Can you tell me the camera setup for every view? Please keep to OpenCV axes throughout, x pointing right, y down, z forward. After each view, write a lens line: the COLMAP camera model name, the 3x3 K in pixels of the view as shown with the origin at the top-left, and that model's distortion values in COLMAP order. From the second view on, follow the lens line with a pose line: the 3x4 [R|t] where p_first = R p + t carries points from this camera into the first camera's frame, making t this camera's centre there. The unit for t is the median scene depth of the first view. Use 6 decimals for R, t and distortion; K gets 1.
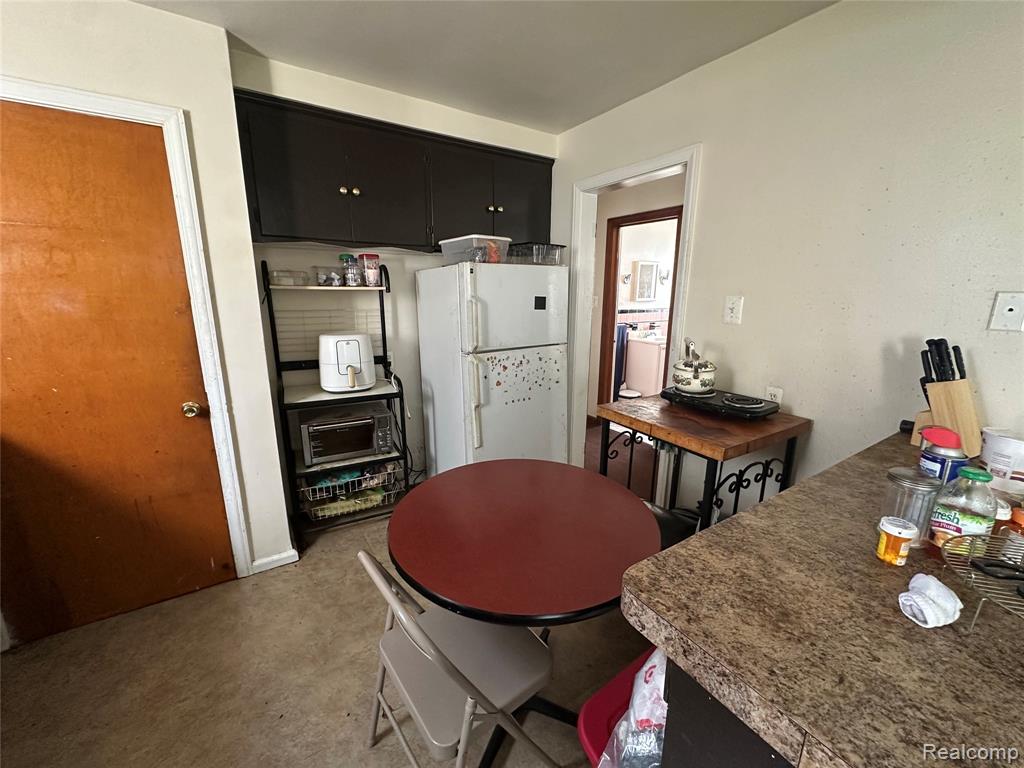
lens RADIAL K [[408.9, 0, 512.1], [0, 408.9, 383.3], [0, 0, 1]] dist [-0.003483, 0.000438]
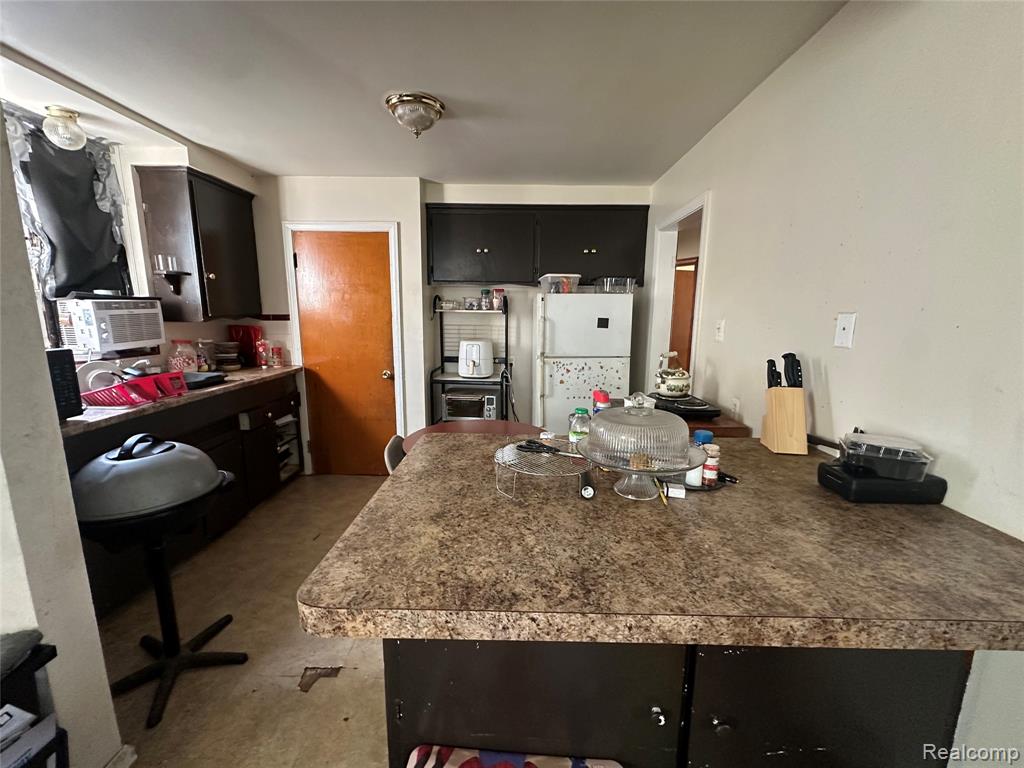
lens RADIAL K [[408.9, 0, 511.3], [0, 408.9, 383.0], [0, 0, 1]] dist [-0.003483, 0.000438]
pose [[0.834050, 0.095594, -0.543343, 0.578288], [-0.127319, 0.991640, -0.020974, 0.055391], [0.536796, 0.086672, 0.839249, -0.217156]]
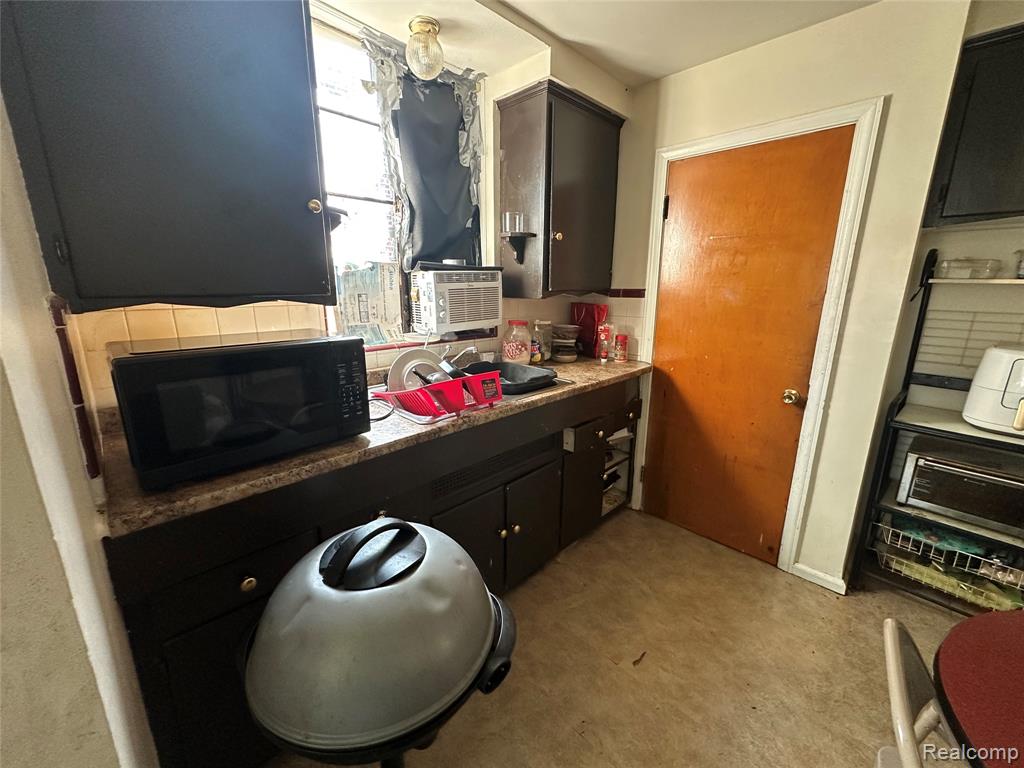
lens RADIAL K [[408.9, 0, 510.0], [0, 408.9, 383.1], [0, 0, 1]] dist [-0.003483, 0.000438]
pose [[0.211890, 0.223681, -0.951352, 0.051298], [-0.220810, 0.959240, 0.176355, 0.003028], [0.952022, 0.172700, 0.252644, 0.022047]]
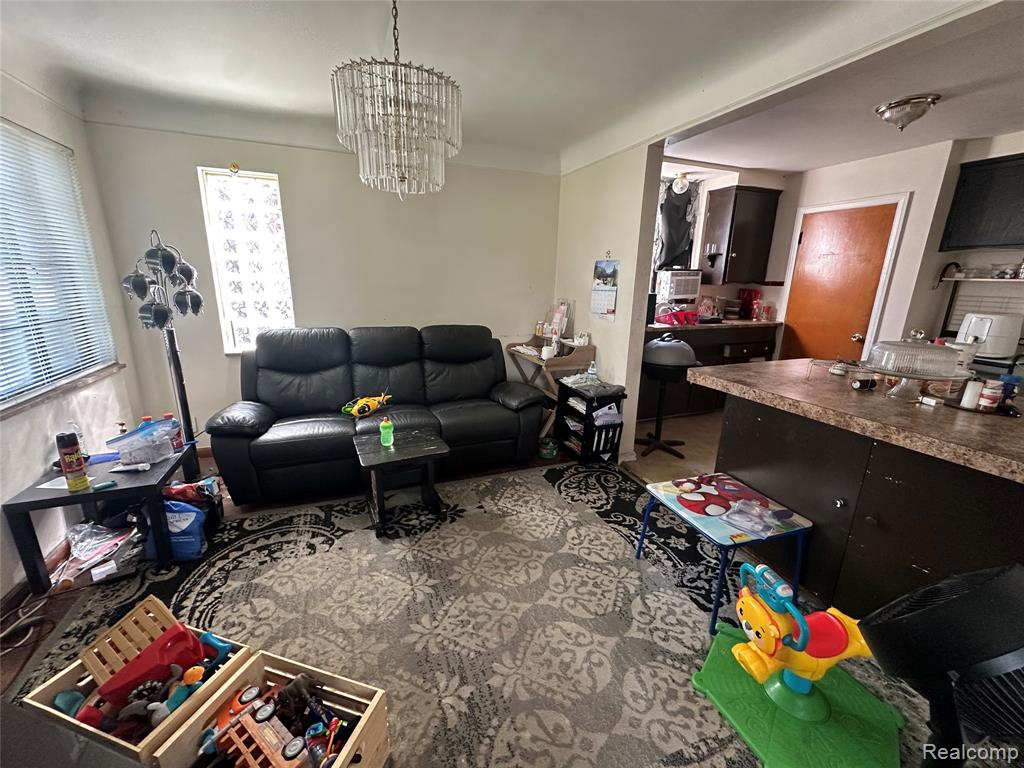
lens RADIAL K [[408.9, 0, 511.0], [0, 408.9, 383.0], [0, 0, 1]] dist [-0.003483, 0.000438]
pose [[-0.184390, 0.238460, -0.953487, 1.251789], [-0.238291, 0.930331, 0.278751, 0.095319], [0.953529, 0.278606, -0.114721, -0.299182]]
